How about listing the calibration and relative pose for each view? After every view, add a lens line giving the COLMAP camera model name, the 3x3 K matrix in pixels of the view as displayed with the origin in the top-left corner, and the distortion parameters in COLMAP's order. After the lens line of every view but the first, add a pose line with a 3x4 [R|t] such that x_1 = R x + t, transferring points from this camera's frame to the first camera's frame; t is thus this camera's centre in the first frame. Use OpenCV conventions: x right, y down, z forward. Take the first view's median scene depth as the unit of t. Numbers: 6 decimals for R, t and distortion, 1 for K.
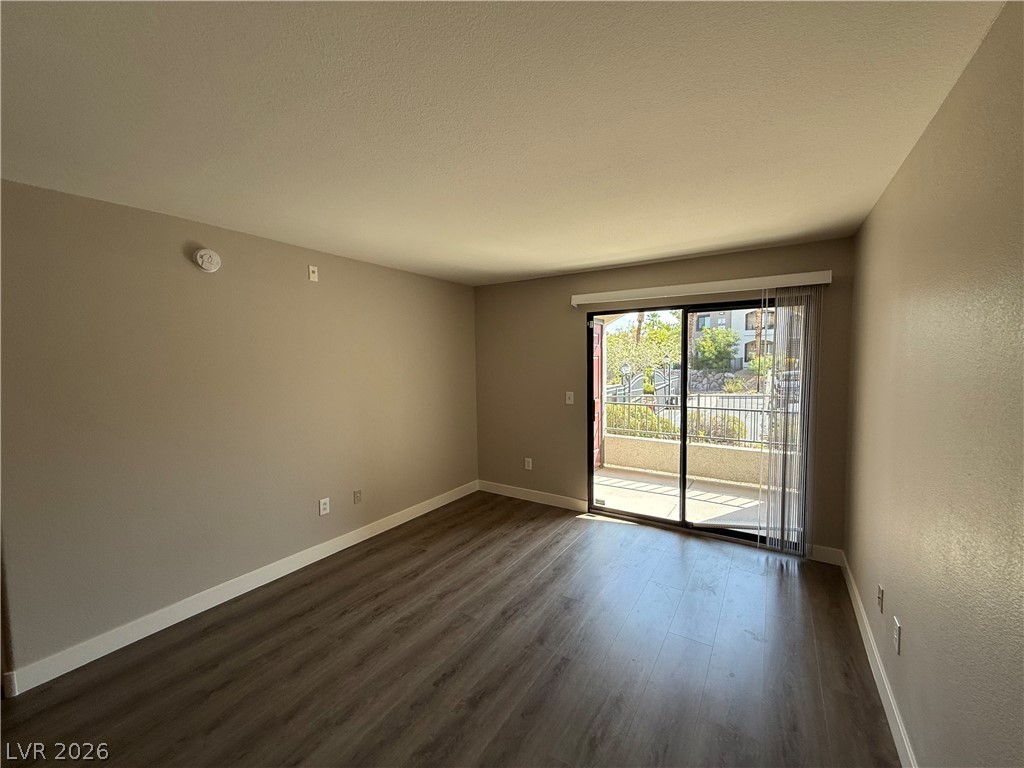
lens RADIAL K [[410.2, 0, 506.1], [0, 410.2, 380.9], [0, 0, 1]] dist [0.000676, -0.000203]
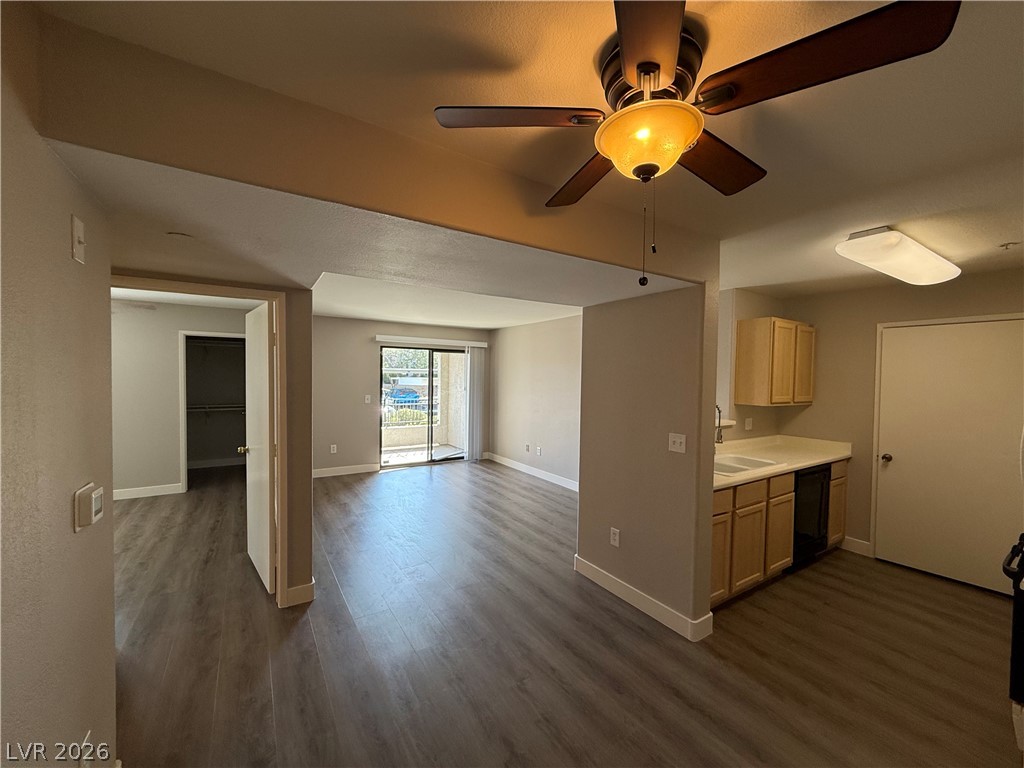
lens RADIAL K [[410.2, 0, 512.9], [0, 410.2, 386.4], [0, 0, 1]] dist [0.000676, -0.000203]
pose [[0.389078, -0.005960, 0.921186, -1.068503], [0.033039, 0.999426, -0.007488, 0.023763], [-0.920612, 0.033349, 0.389051, -0.110221]]
